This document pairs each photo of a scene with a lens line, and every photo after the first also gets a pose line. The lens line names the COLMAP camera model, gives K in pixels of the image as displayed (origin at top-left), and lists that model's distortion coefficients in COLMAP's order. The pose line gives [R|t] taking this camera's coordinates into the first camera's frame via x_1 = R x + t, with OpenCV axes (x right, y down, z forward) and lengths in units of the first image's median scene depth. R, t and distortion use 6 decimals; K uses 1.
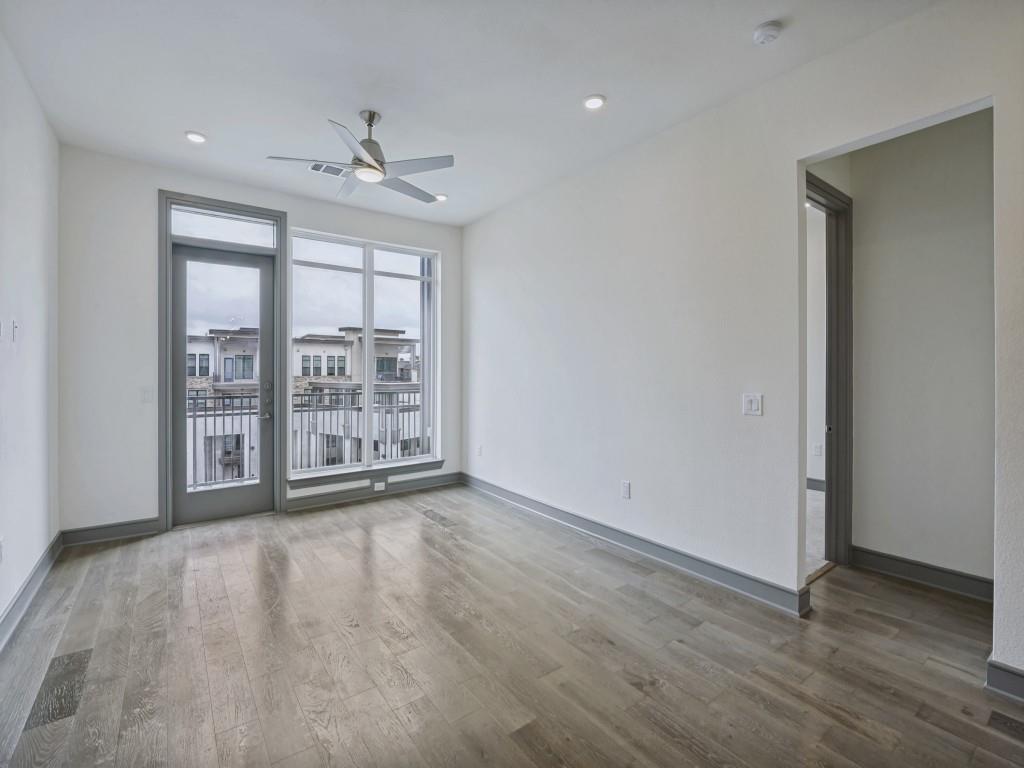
lens RADIAL K [[460.0, 0, 512.6], [0, 460.0, 370.7], [0, 0, 1]] dist [-0.002937, -0.012446]
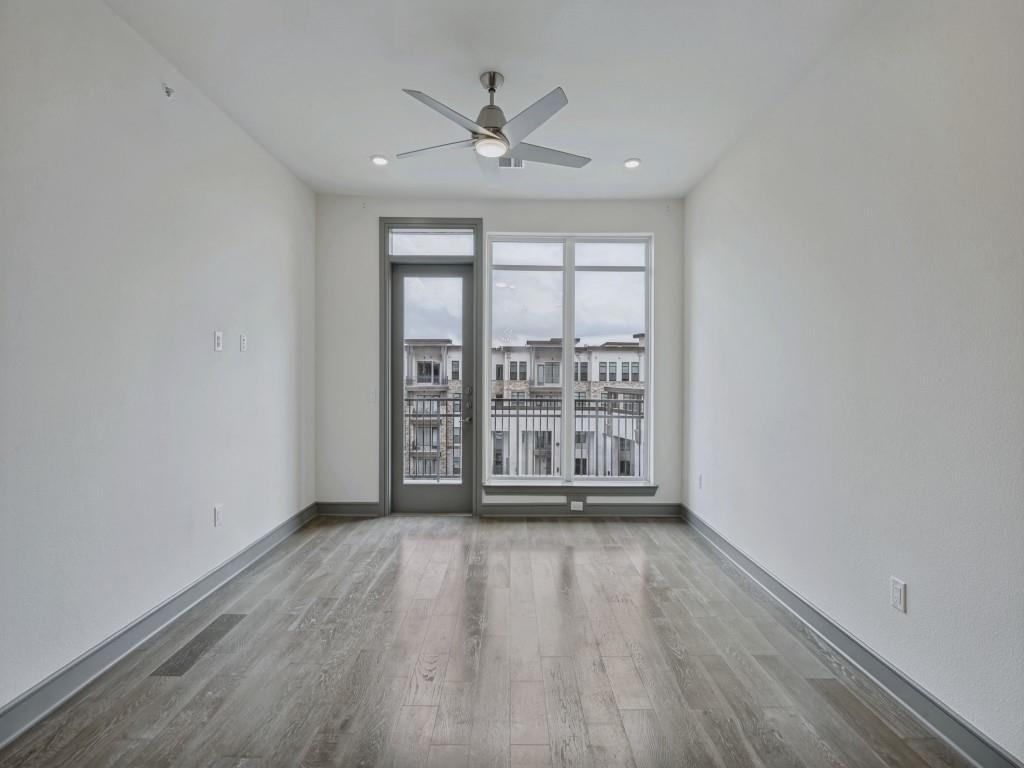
lens RADIAL K [[460.0, 0, 512.6], [0, 460.0, 370.7], [0, 0, 1]] dist [-0.002937, -0.012446]
pose [[0.808121, 0.000410, -0.589017, 0.151701], [-0.008197, 0.999911, -0.010551, -0.000617], [0.588960, 0.013355, 0.808052, 0.223325]]
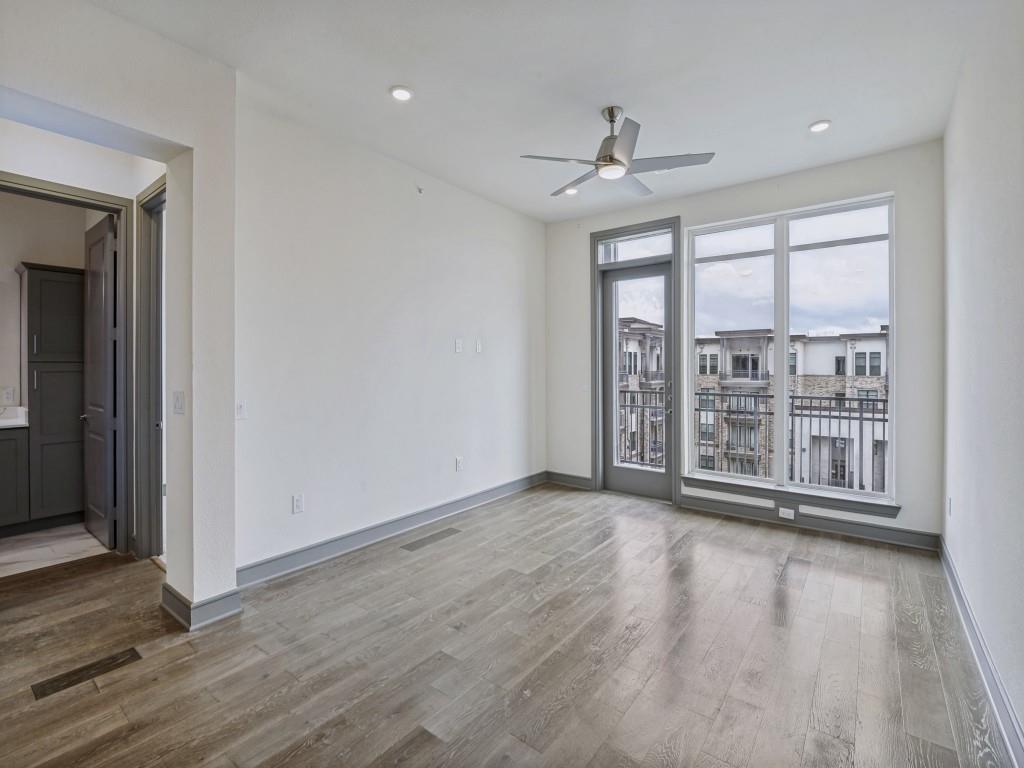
lens RADIAL K [[460.0, 0, 512.6], [0, 460.0, 370.7], [0, 0, 1]] dist [-0.002937, -0.012446]
pose [[0.272747, 0.007115, -0.962060, 0.392969], [-0.005157, 0.999969, 0.005934, -0.001377], [0.962072, 0.003343, 0.272775, 0.351848]]
